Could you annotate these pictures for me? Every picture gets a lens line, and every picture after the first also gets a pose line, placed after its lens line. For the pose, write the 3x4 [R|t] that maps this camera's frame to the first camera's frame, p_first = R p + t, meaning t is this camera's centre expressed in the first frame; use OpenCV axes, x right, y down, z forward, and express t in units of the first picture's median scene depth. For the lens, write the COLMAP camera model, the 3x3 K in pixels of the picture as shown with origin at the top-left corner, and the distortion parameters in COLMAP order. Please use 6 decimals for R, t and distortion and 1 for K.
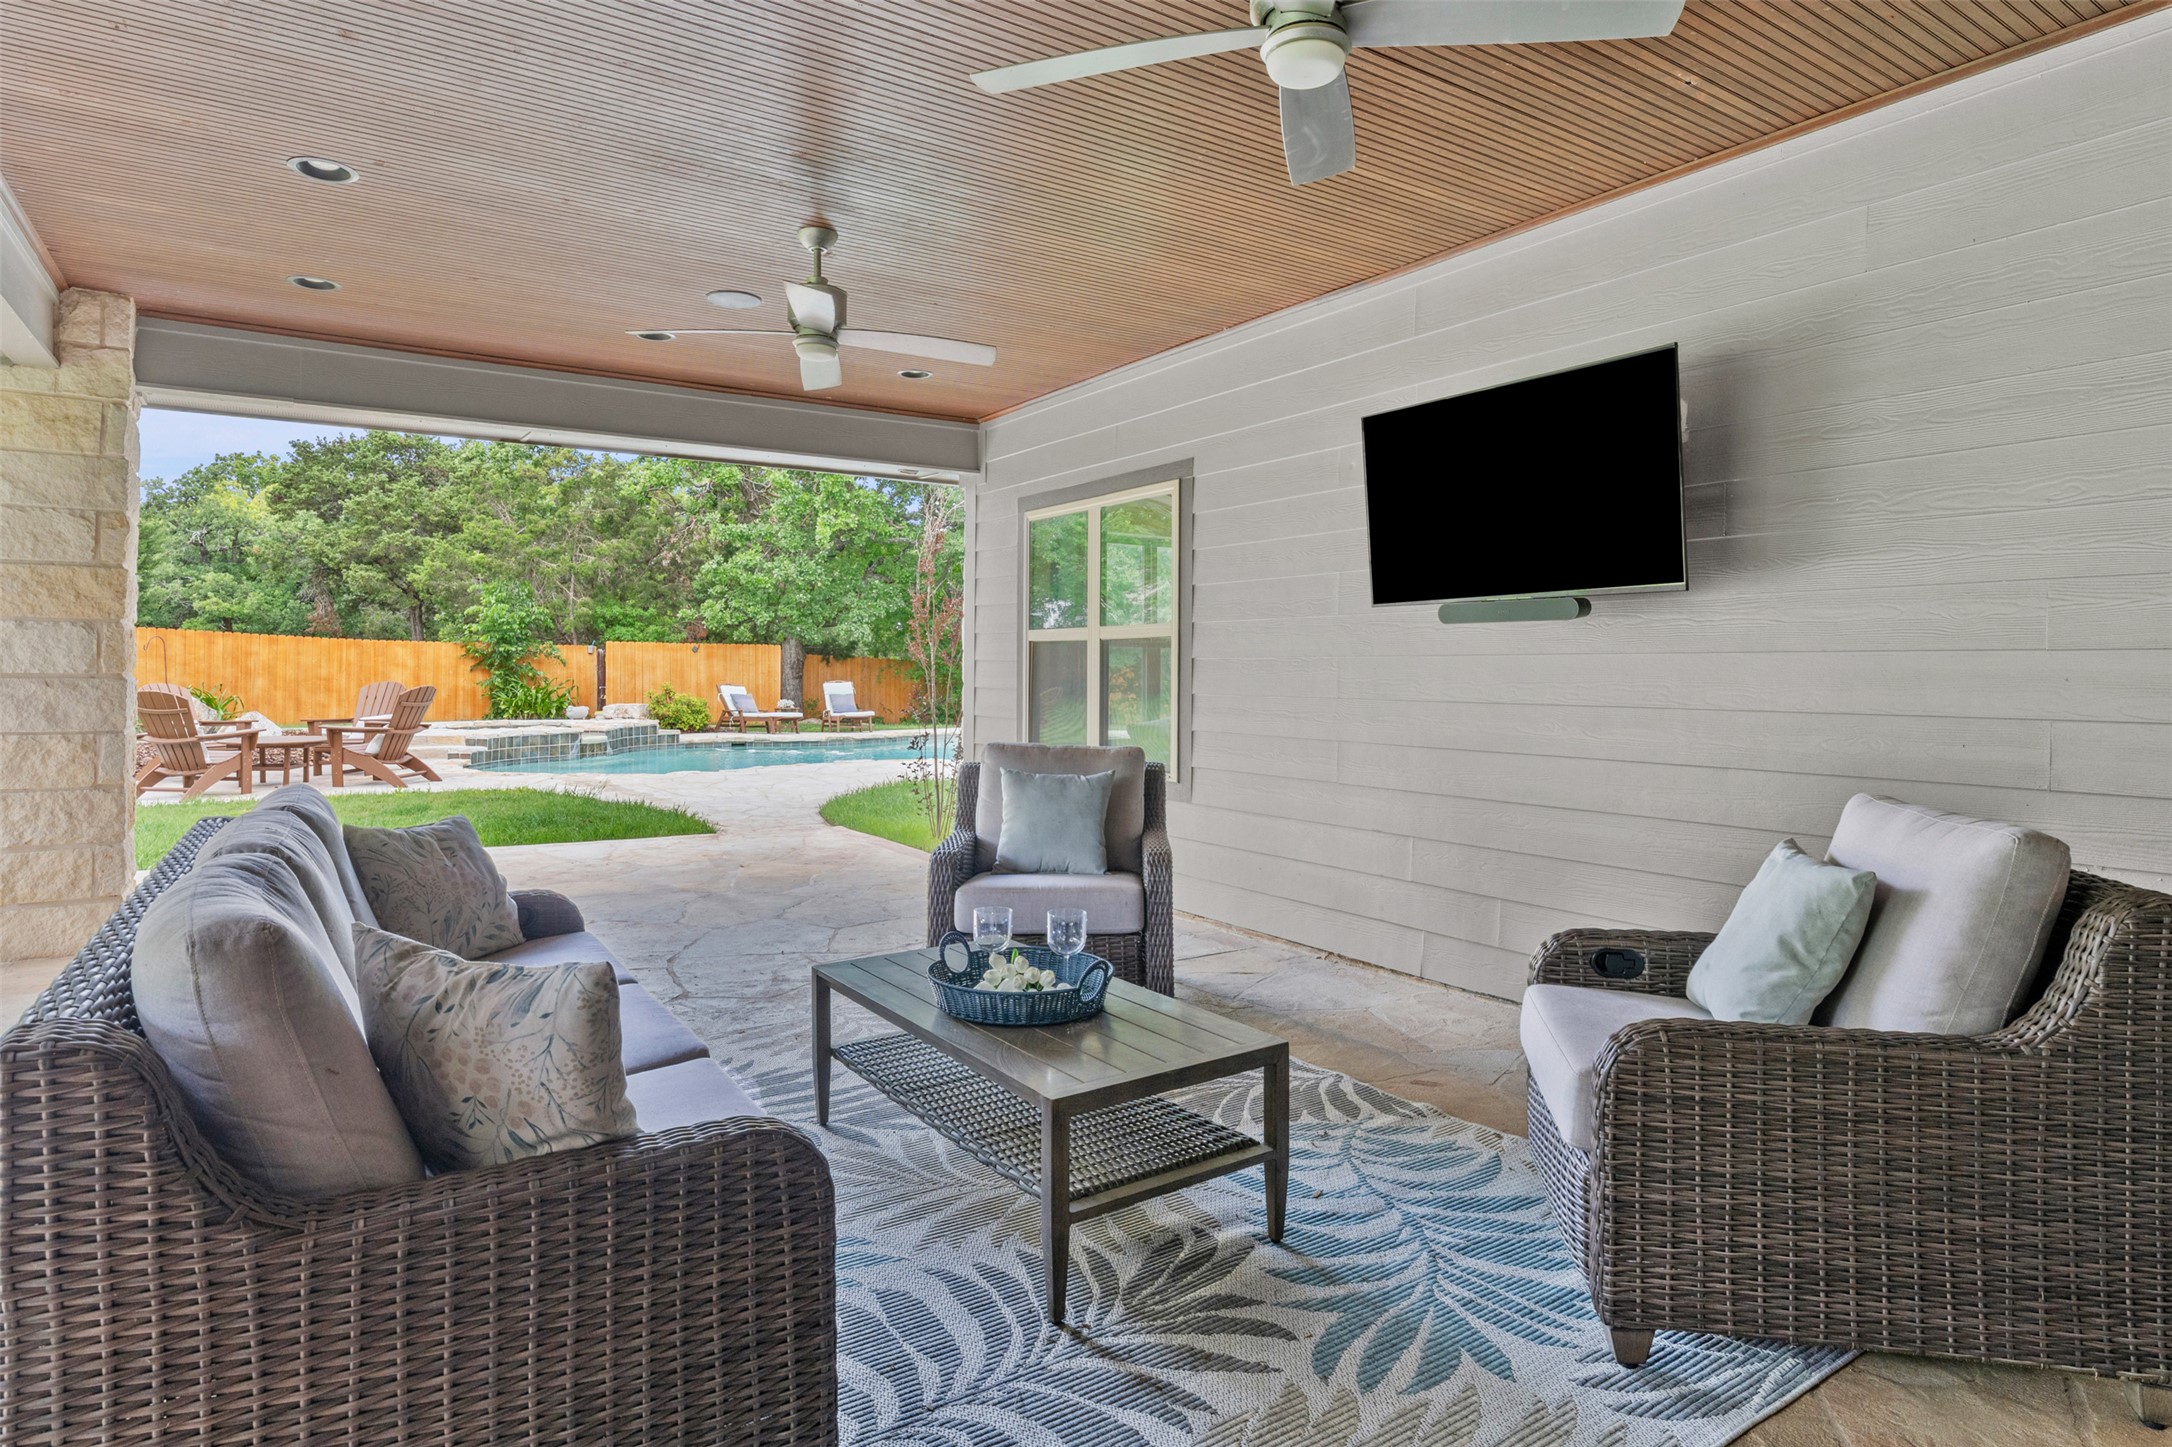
lens RADIAL K [[1159.9, 0, 1053.2], [0, 1159.9, 656.8], [0, 0, 1]] dist [-0.000080, 0.002384]
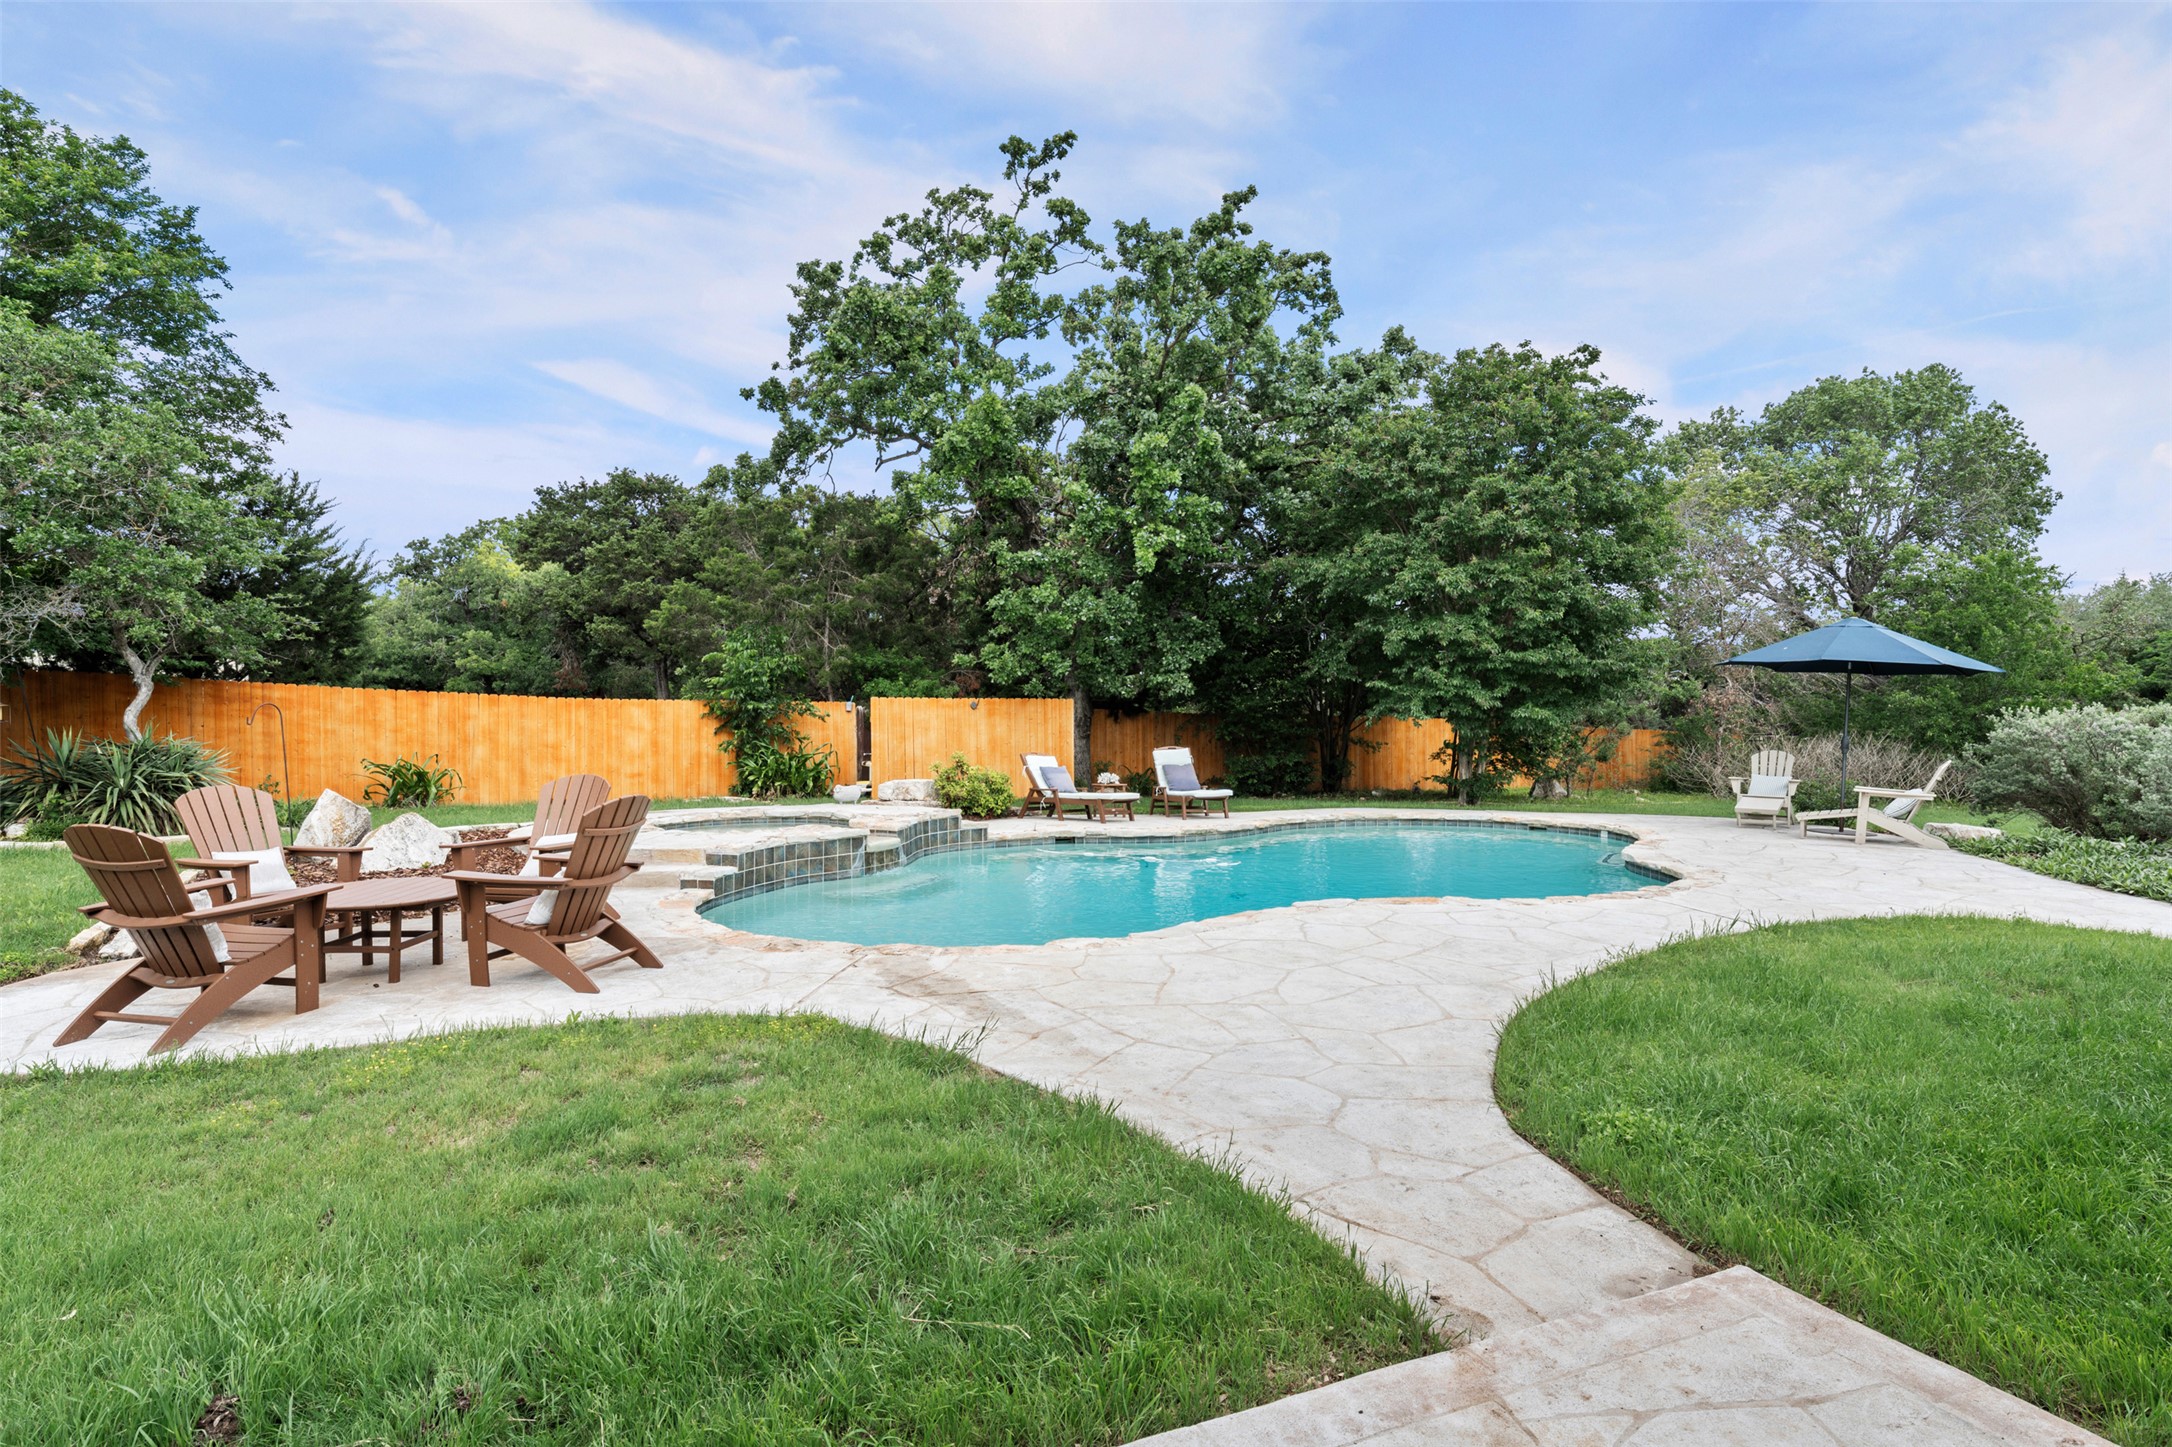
lens RADIAL K [[1159.9, 0, 1073.2], [0, 1159.9, 725.4], [0, 0, 1]] dist [-0.000080, 0.002384]
pose [[0.986072, -0.006798, -0.166179, -0.104959], [0.009772, 0.999806, 0.017086, -0.005736], [0.166030, -0.018472, 0.985948, 0.211719]]
